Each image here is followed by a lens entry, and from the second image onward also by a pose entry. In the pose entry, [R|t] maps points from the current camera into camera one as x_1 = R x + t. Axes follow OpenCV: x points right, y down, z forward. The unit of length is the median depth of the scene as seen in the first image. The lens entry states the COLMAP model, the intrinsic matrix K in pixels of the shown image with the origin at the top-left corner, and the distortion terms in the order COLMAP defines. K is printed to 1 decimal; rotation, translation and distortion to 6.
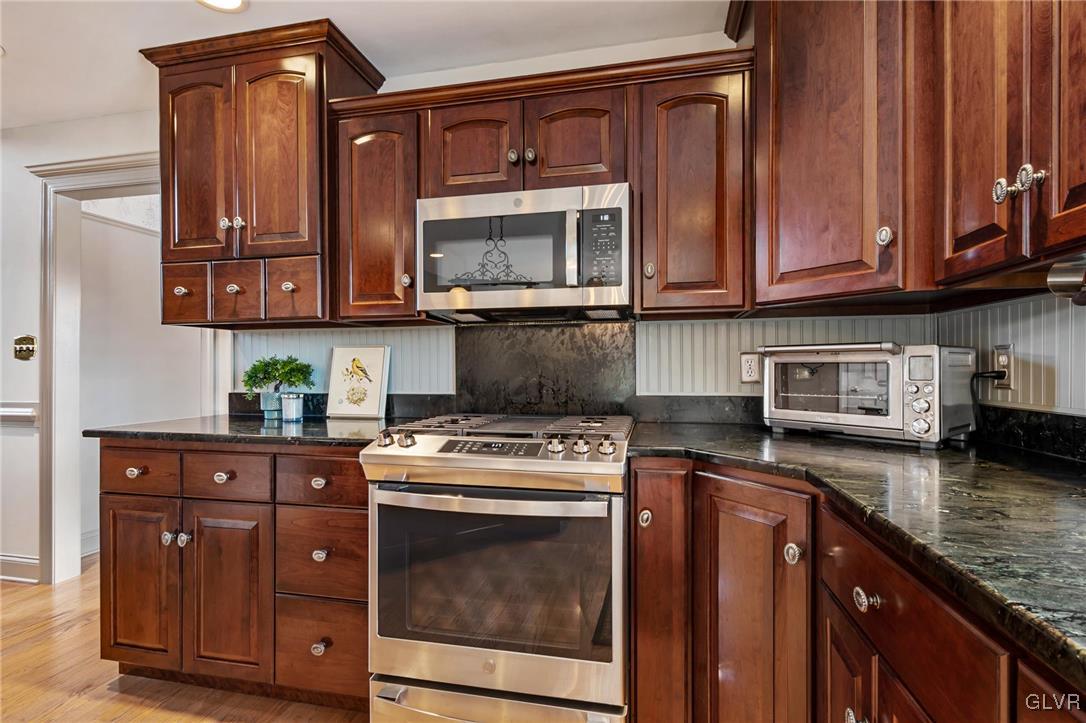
lens RADIAL K [[512.6, 0, 544.1], [0, 512.6, 367.7], [0, 0, 1]] dist [0.002690, 0.000274]
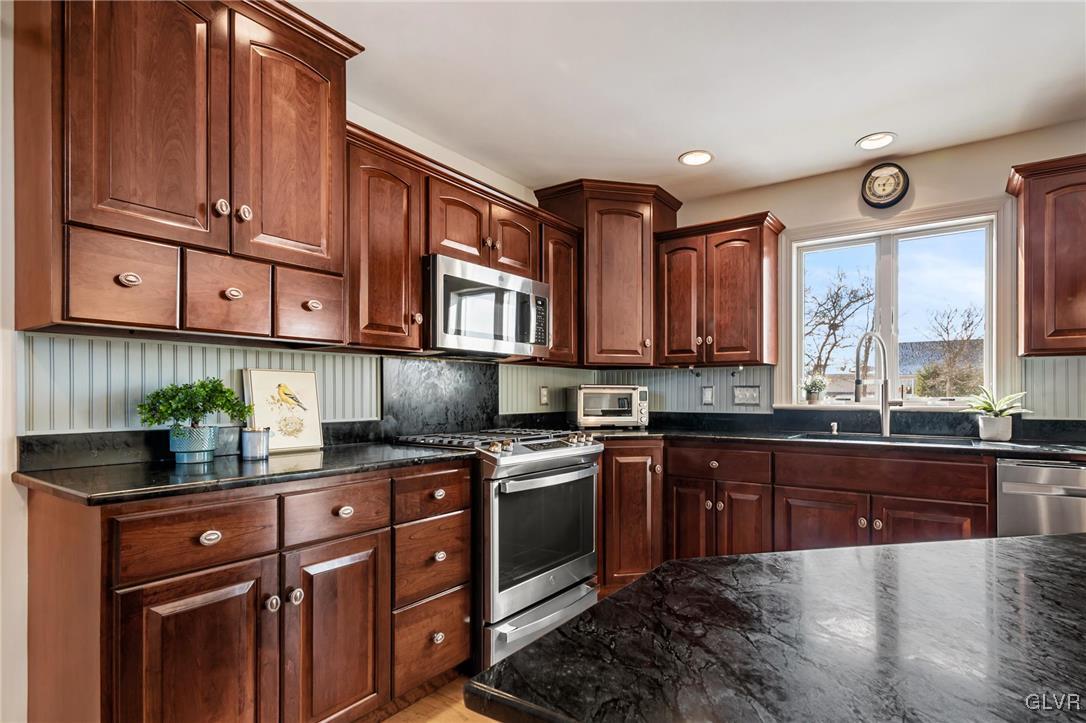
lens RADIAL K [[540.6, 0, 600.2], [0, 540.6, 396.9], [0, 0, 1]] dist [-0.001511, -0.000187]
pose [[0.353125, 0.002903, 0.935571, -1.128769], [0.001719, 0.999991, -0.003752, 0.008882], [-0.935574, 0.002933, 0.353117, 0.175345]]
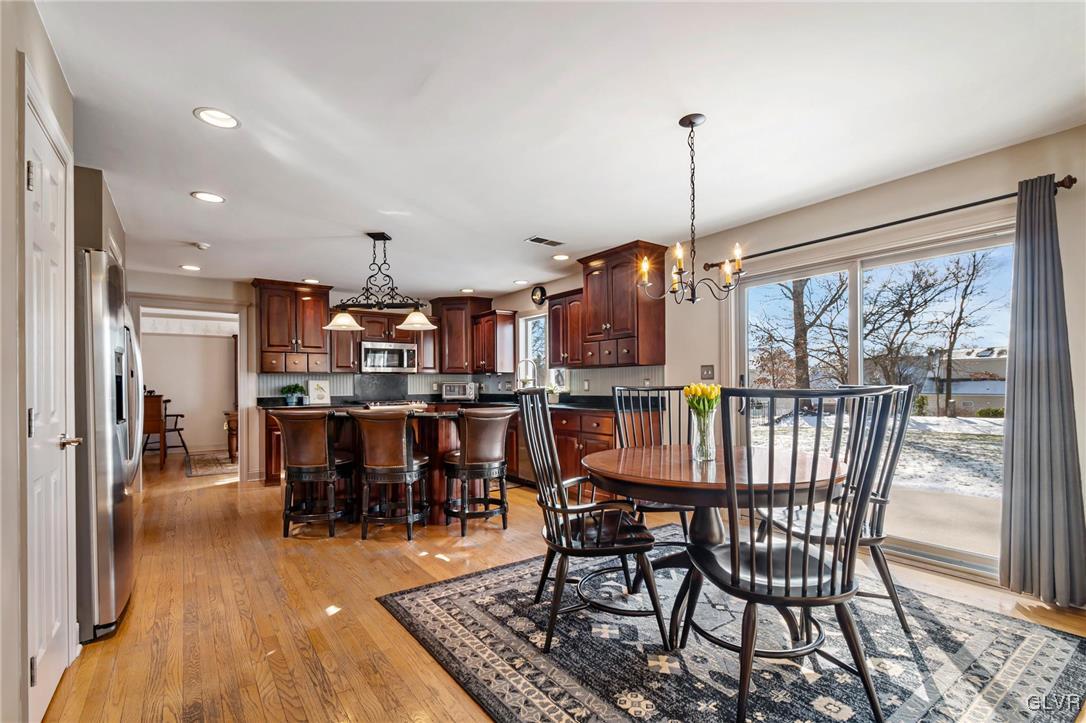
lens RADIAL K [[512.6, 0, 544.1], [0, 512.6, 367.7], [0, 0, 1]] dist [0.002690, 0.000274]
pose [[0.683244, 0.025828, 0.729733, -1.782523], [0.010212, 0.998939, -0.044917, 0.033105], [-0.730119, 0.038142, 0.682255, -2.159798]]
